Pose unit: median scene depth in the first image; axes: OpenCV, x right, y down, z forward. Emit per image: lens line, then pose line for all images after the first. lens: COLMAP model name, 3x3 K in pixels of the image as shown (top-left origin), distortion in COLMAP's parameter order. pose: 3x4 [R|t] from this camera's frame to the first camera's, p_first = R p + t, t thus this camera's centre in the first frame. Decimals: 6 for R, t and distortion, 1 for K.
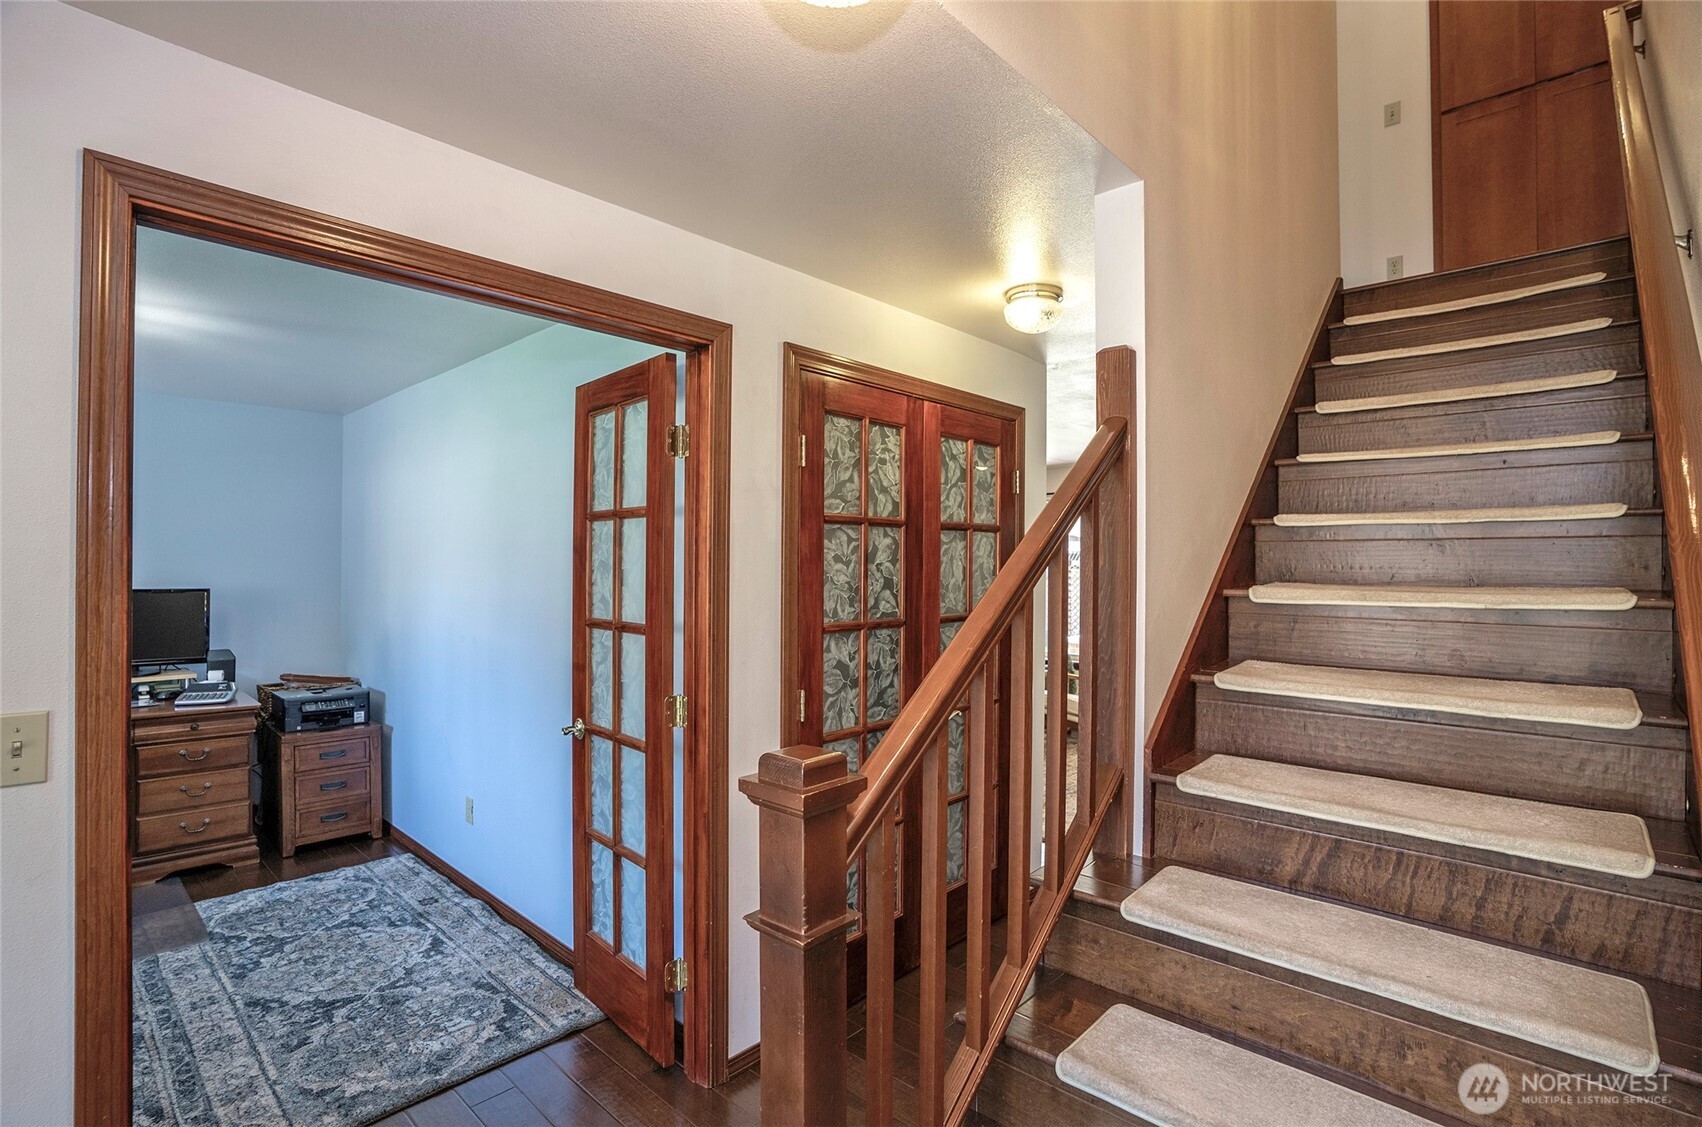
lens RADIAL K [[813.5, 0, 845.8], [0, 813.5, 571.2], [0, 0, 1]] dist [-0.043201, 0.013751]
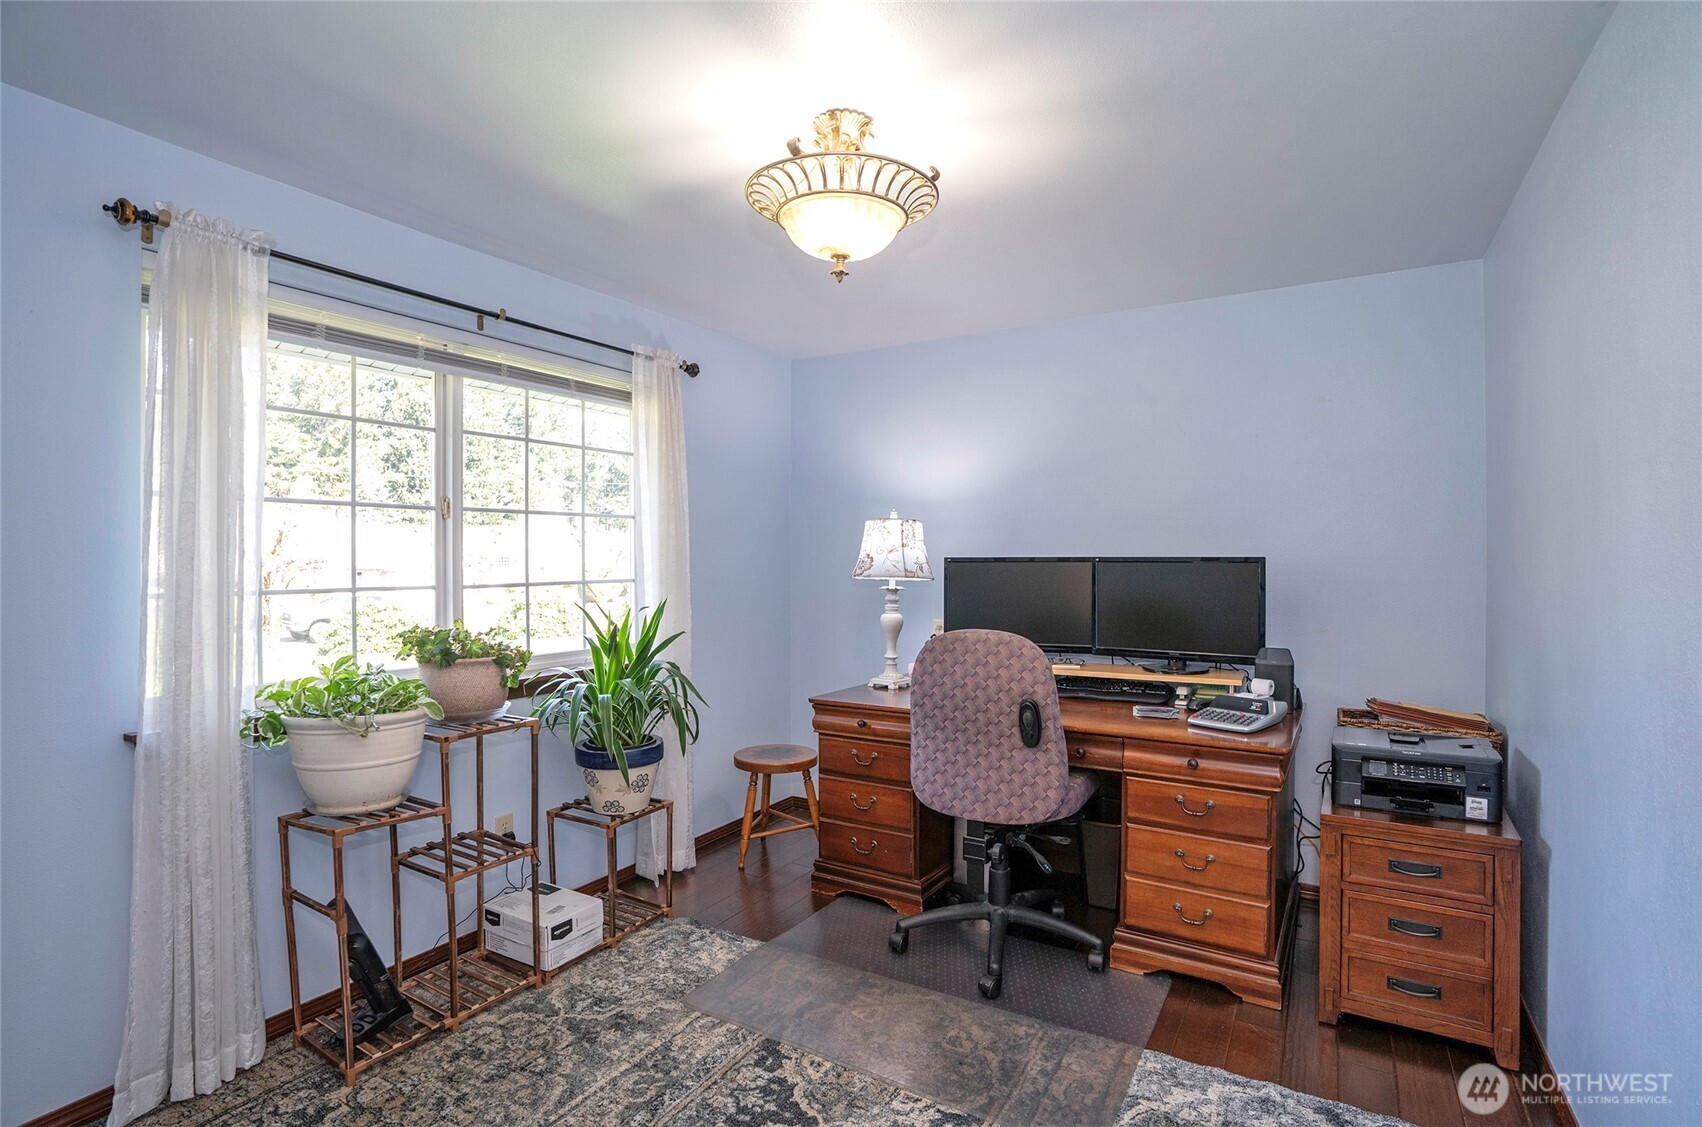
lens RADIAL K [[813.5, 0, 812.6], [0, 813.5, 547.0], [0, 0, 1]] dist [-0.043201, 0.013751]
pose [[0.190241, -0.014868, -0.981625, -0.190959], [0.014558, 0.999818, -0.012322, 0.014327], [0.981629, -0.011946, 0.190423, 0.500983]]
